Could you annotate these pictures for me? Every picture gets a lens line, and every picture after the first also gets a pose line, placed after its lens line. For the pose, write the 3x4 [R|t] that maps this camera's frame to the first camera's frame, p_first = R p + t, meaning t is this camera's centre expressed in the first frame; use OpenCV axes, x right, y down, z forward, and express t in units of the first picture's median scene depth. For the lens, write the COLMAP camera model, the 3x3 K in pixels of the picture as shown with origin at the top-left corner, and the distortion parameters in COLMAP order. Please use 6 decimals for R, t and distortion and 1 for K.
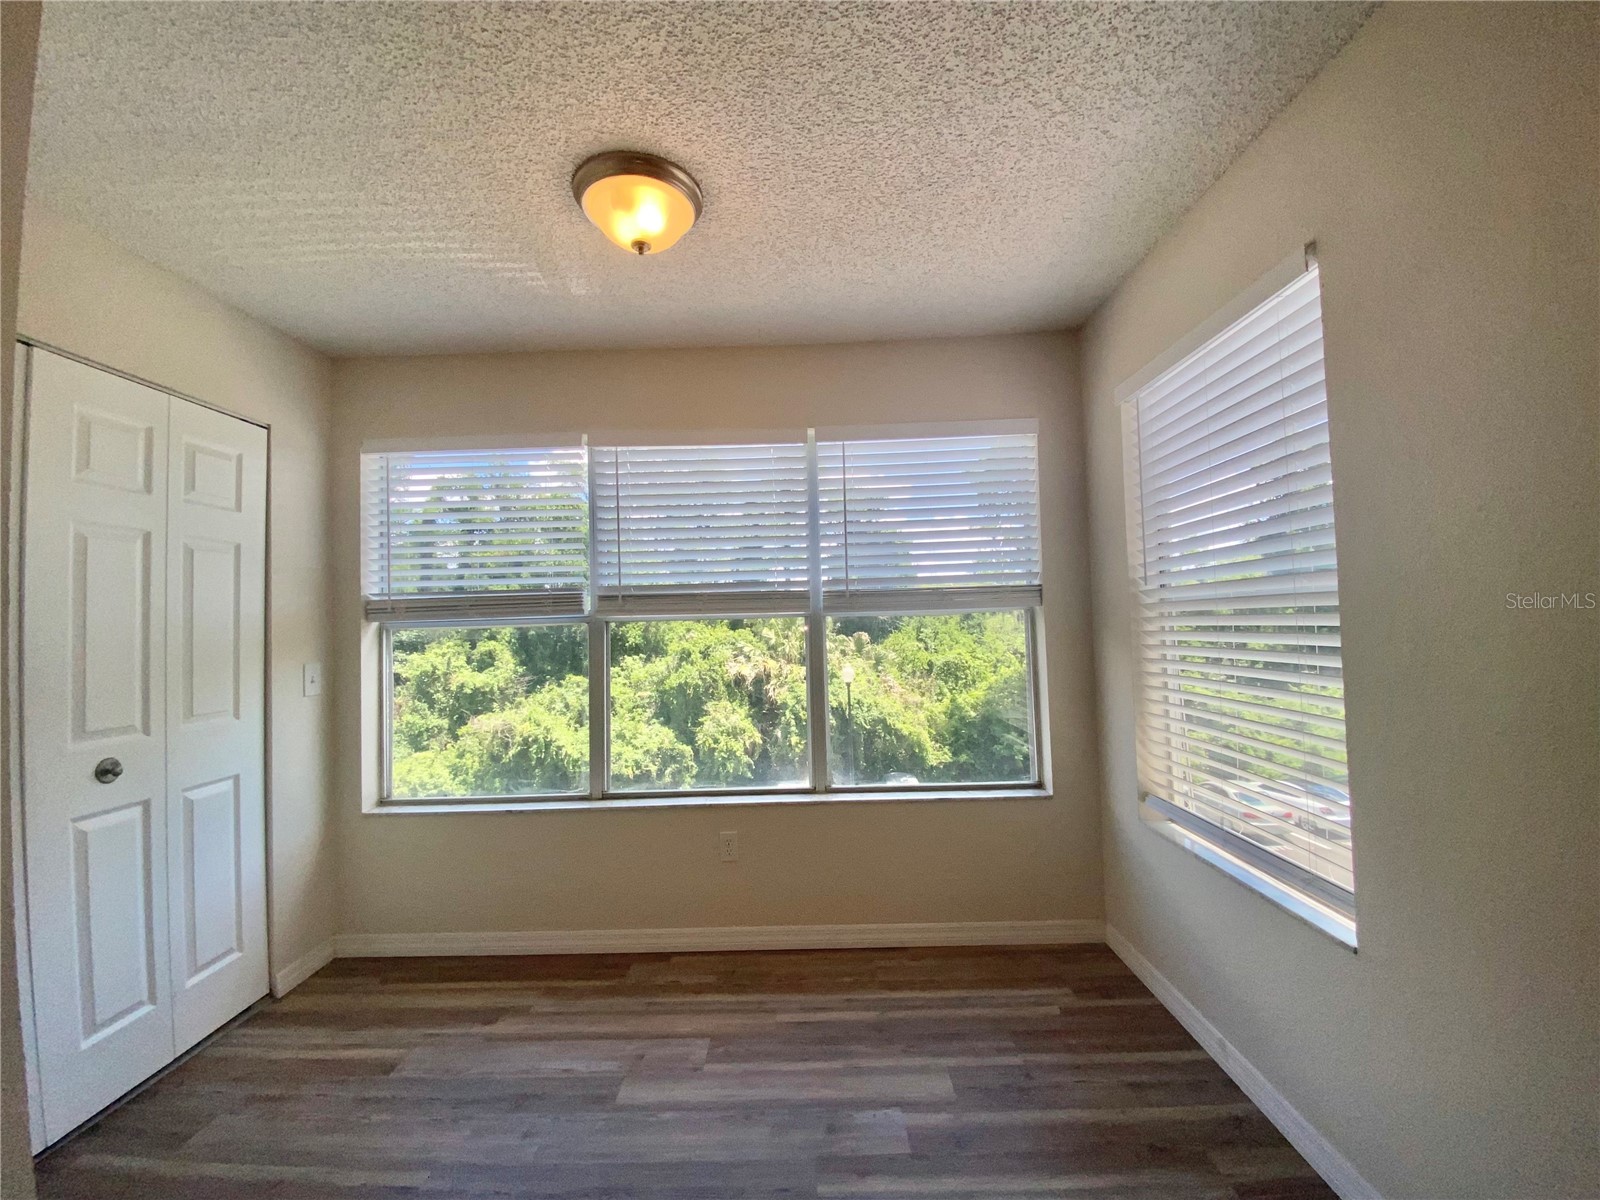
lens RADIAL K [[654.0, 0, 800.0], [0, 654.0, 600.0], [0, 0, 1]] dist [0.023733, -0.027992]
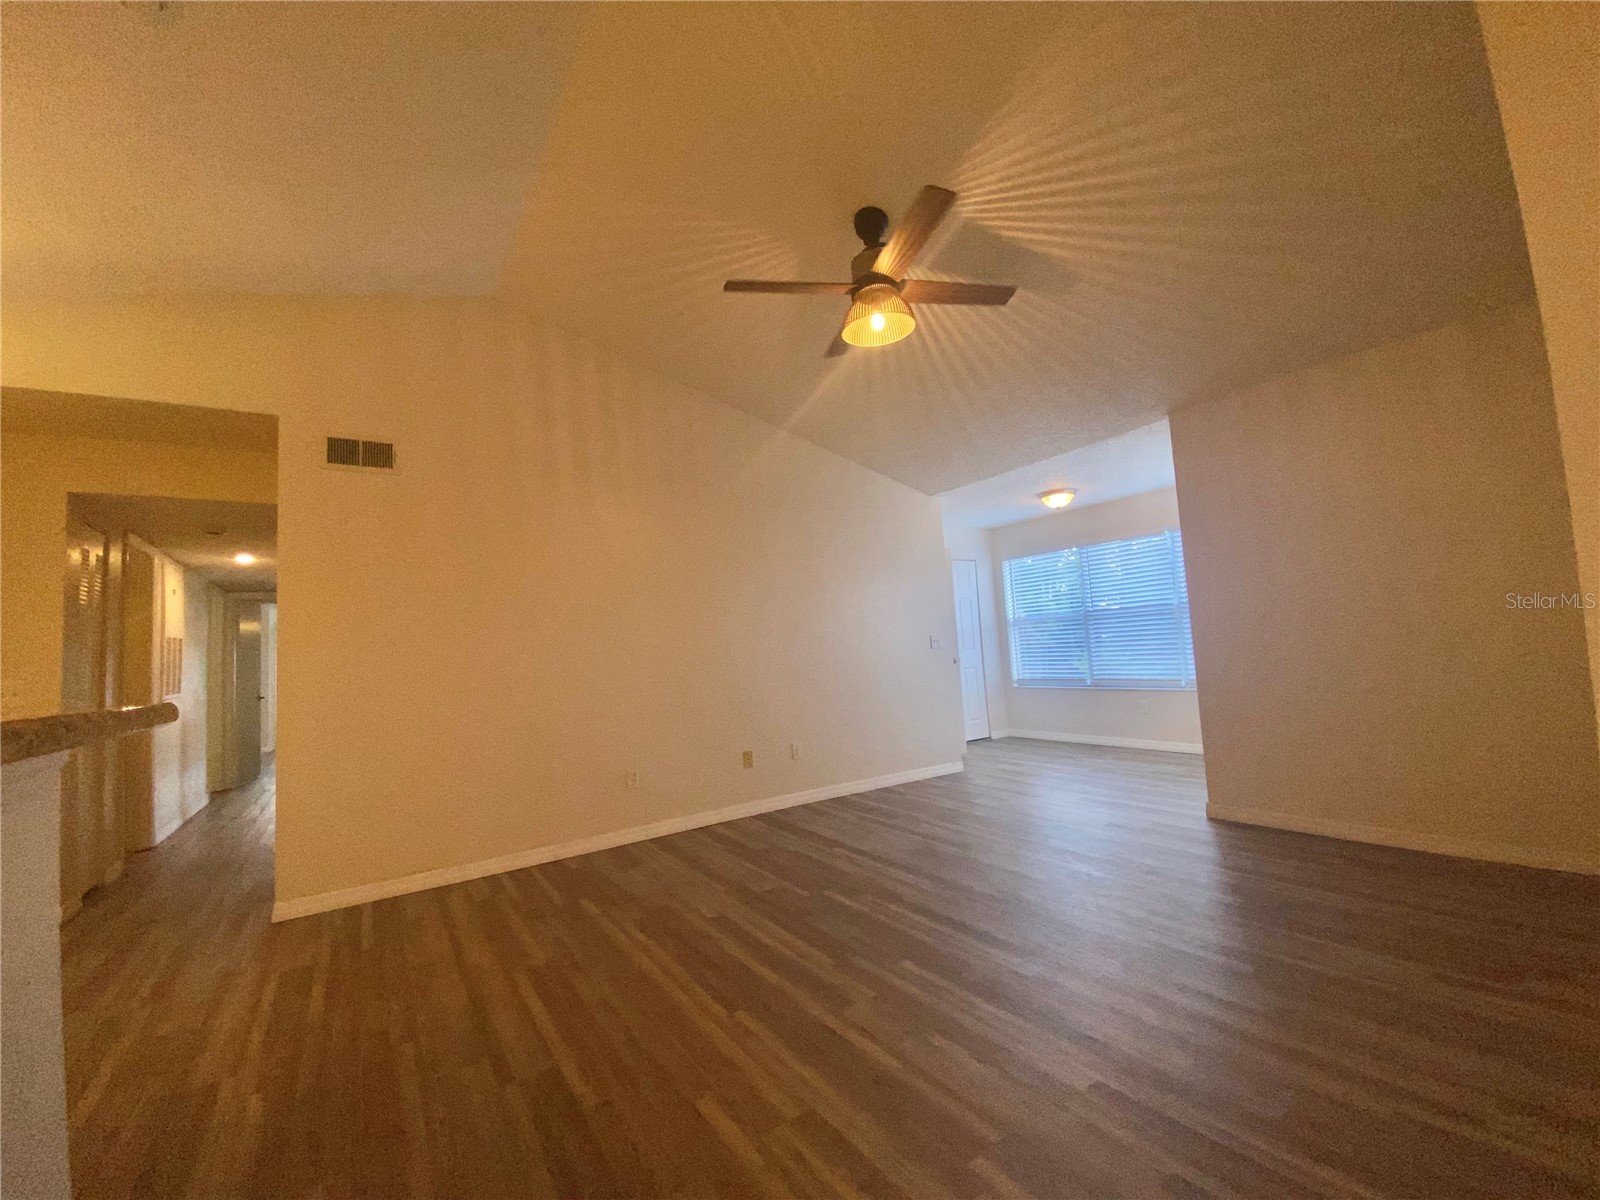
lens RADIAL K [[645.7, 0, 797.0], [0, 645.7, 598.5], [0, 0, 1]] dist [0.023420, -0.023772]
pose [[0.562792, -0.070306, -0.823603, 1.315539], [0.063385, 0.997113, -0.041804, -0.008351], [0.824164, -0.028677, 0.565624, -1.544272]]
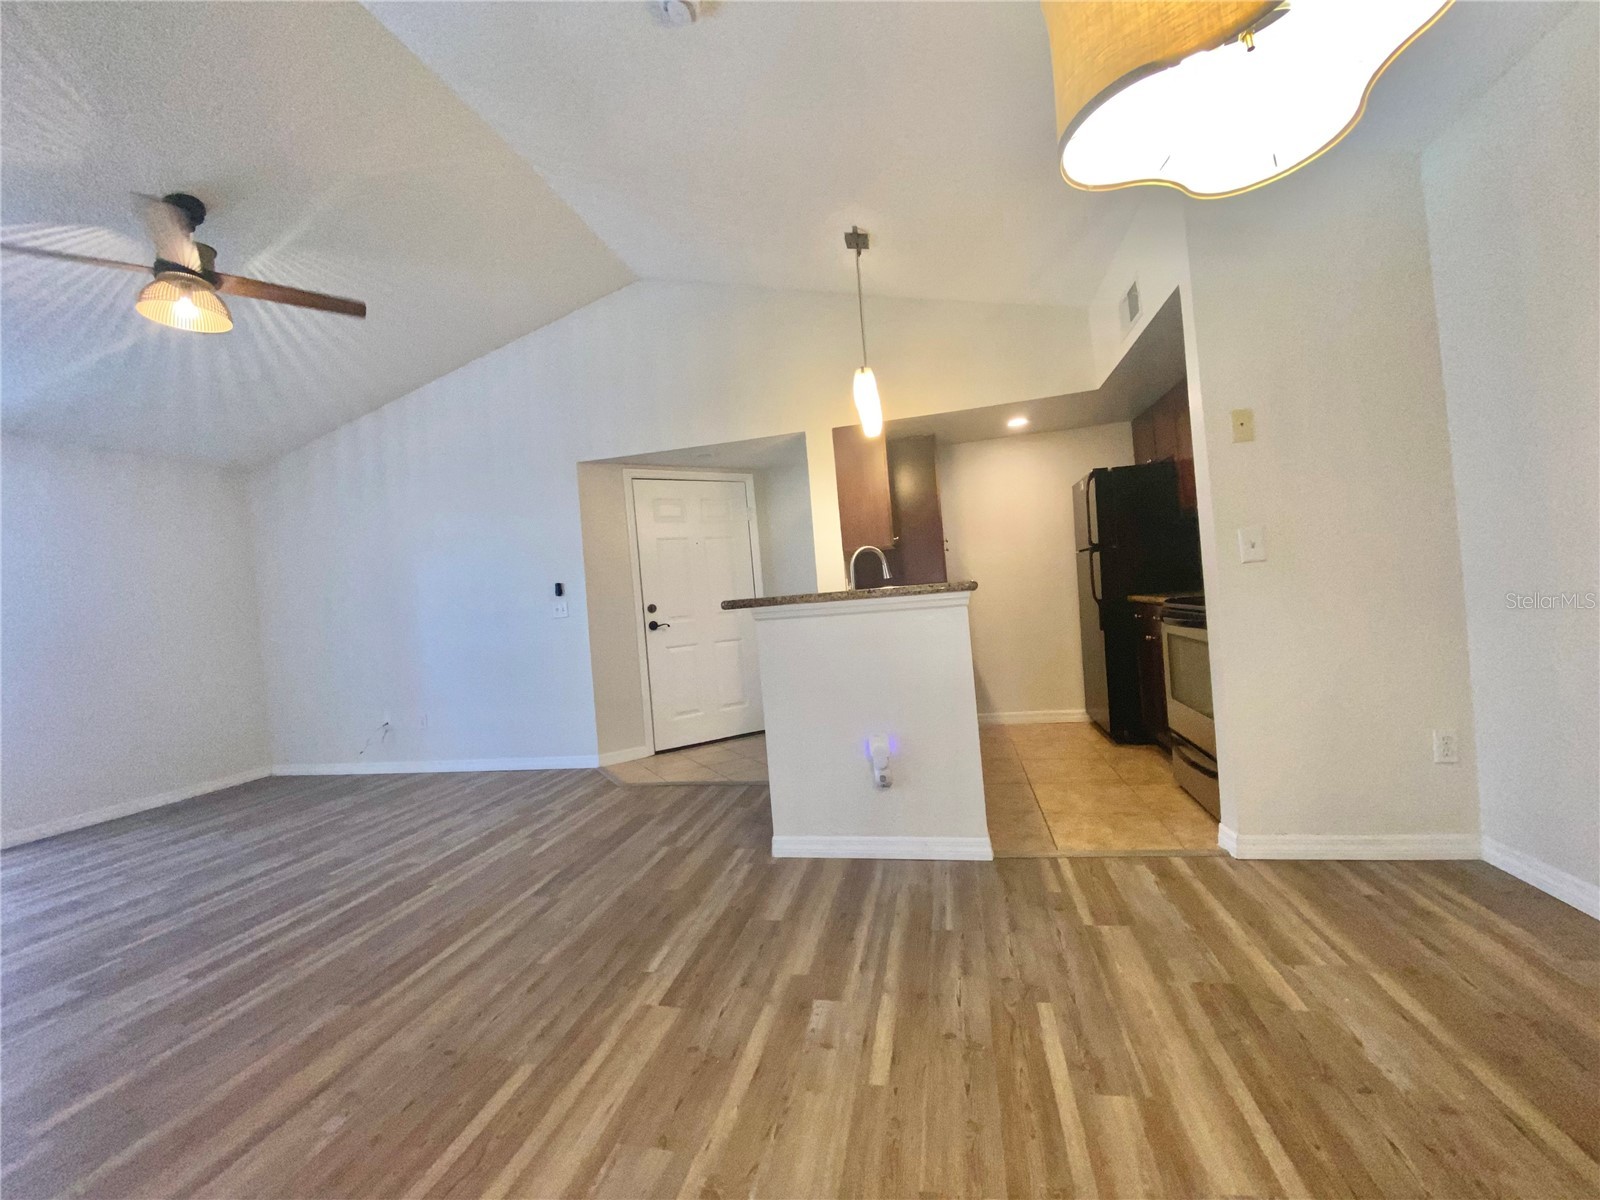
lens RADIAL K [[645.7, 0, 797.0], [0, 645.7, 598.5], [0, 0, 1]] dist [0.023420, -0.023772]
pose [[0.219434, 0.010788, 0.975568, -0.482845], [0.049741, 0.998515, -0.022230, 0.053683], [-0.974359, 0.053403, 0.218571, -2.050423]]
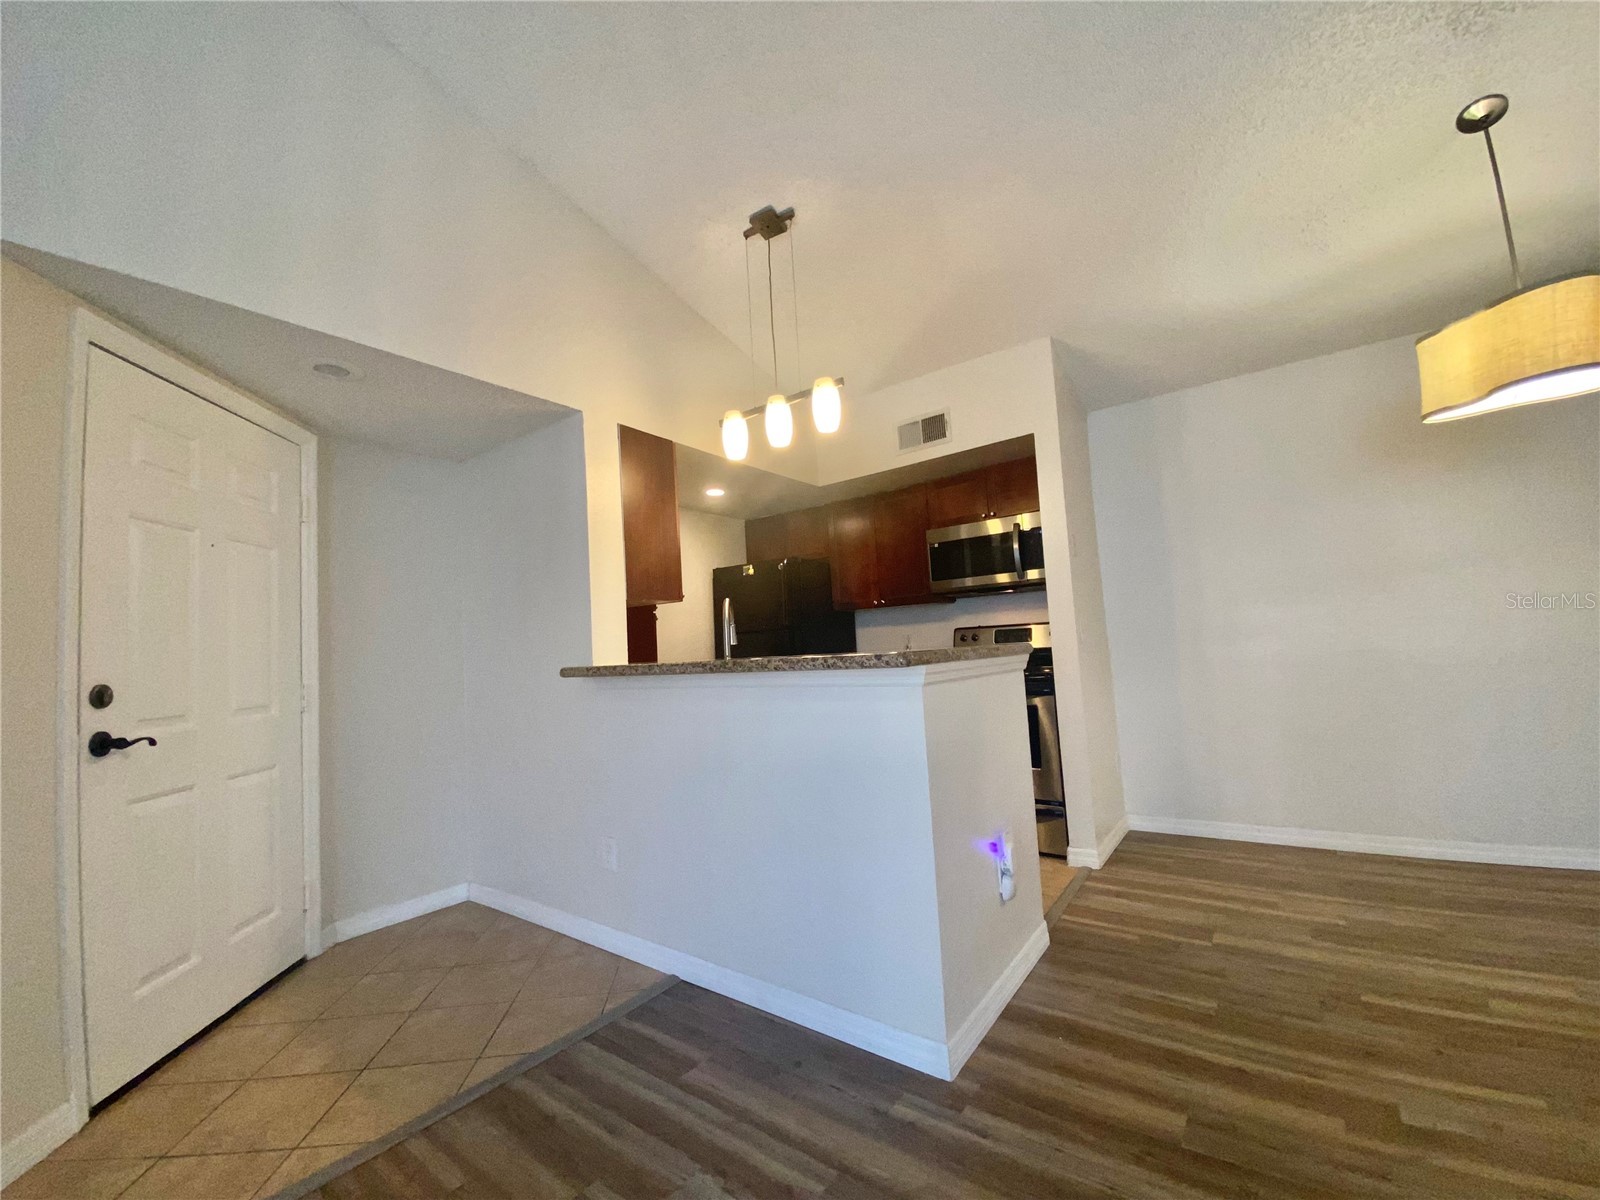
lens RADIAL K [[649.6, 0, 796.1], [0, 649.6, 598.3], [0, 0, 1]] dist [0.013606, -0.016754]
pose [[-0.804399, 0.119789, 0.581887, 0.312363], [0.062631, 0.991102, -0.117450, 0.041927], [-0.590778, -0.058032, -0.804744, -1.023096]]
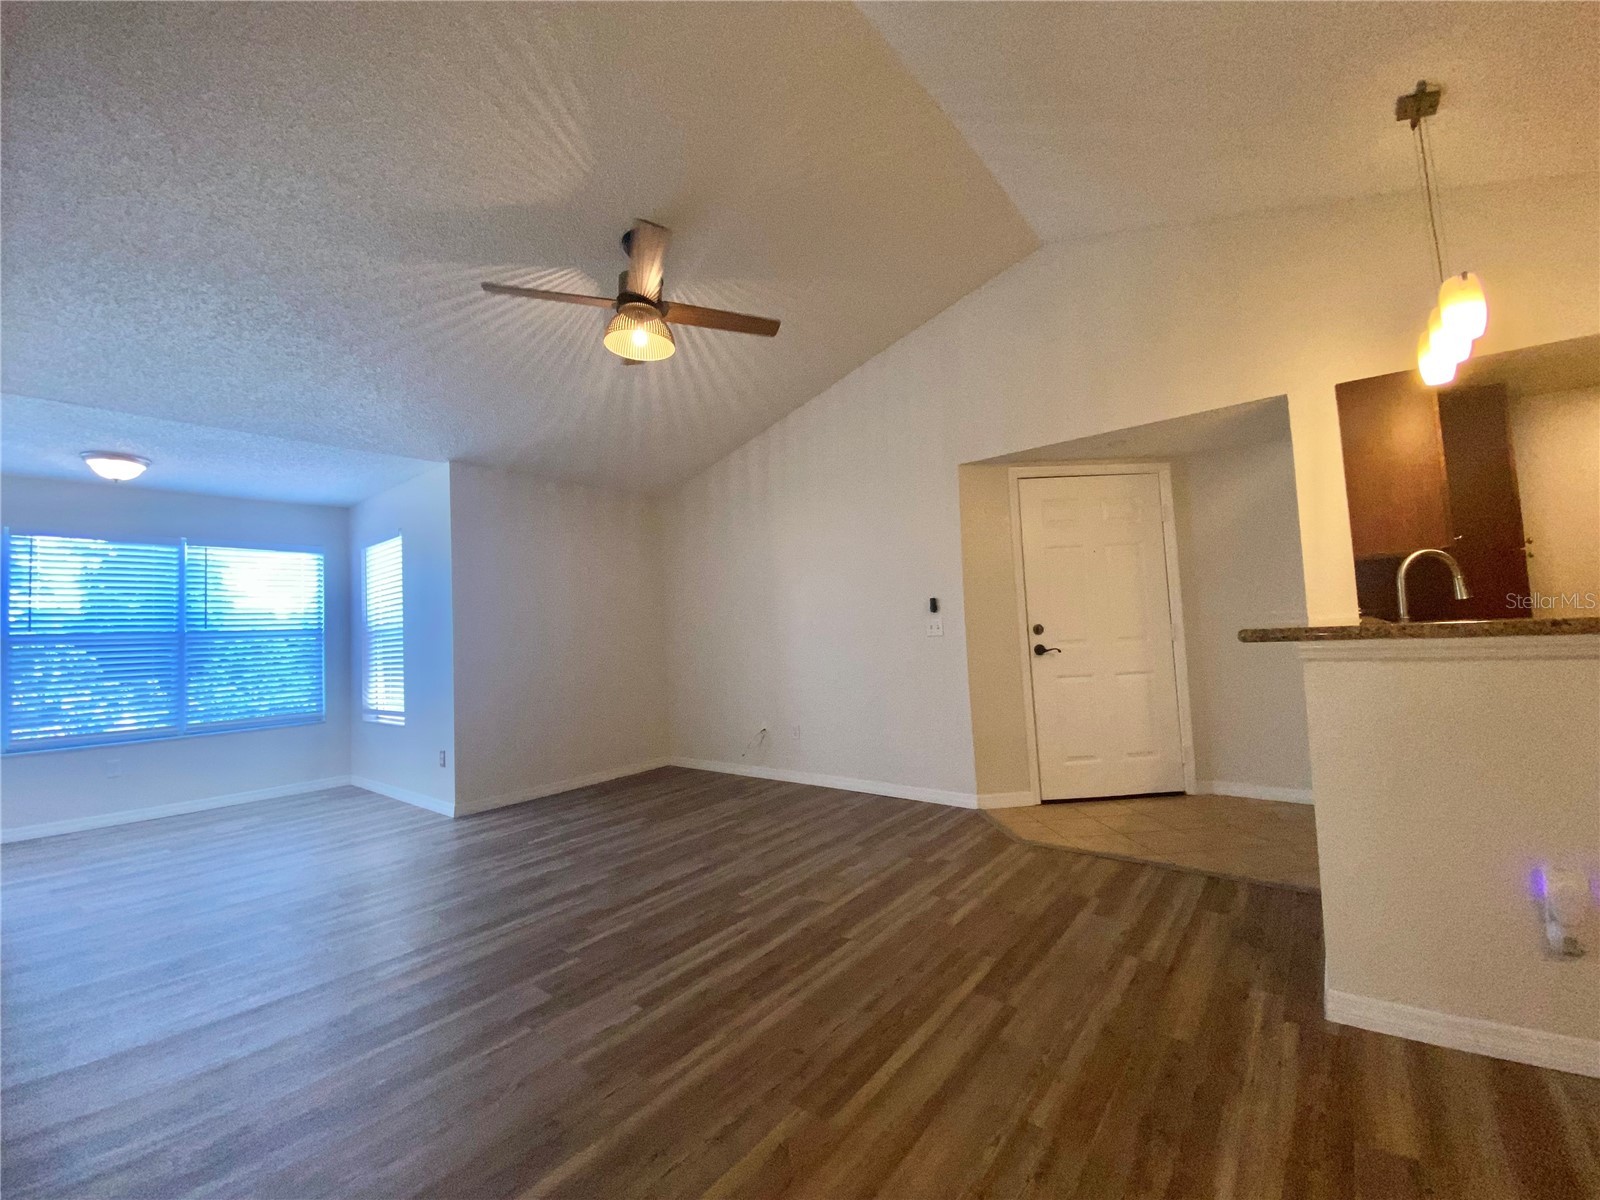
lens RADIAL K [[649.6, 0, 796.1], [0, 649.6, 598.3], [0, 0, 1]] dist [0.013606, -0.016754]
pose [[0.625274, 0.039748, 0.779393, -0.364847], [0.008518, 0.998295, -0.057745, 0.027925], [-0.780359, 0.042745, 0.623869, -1.735579]]
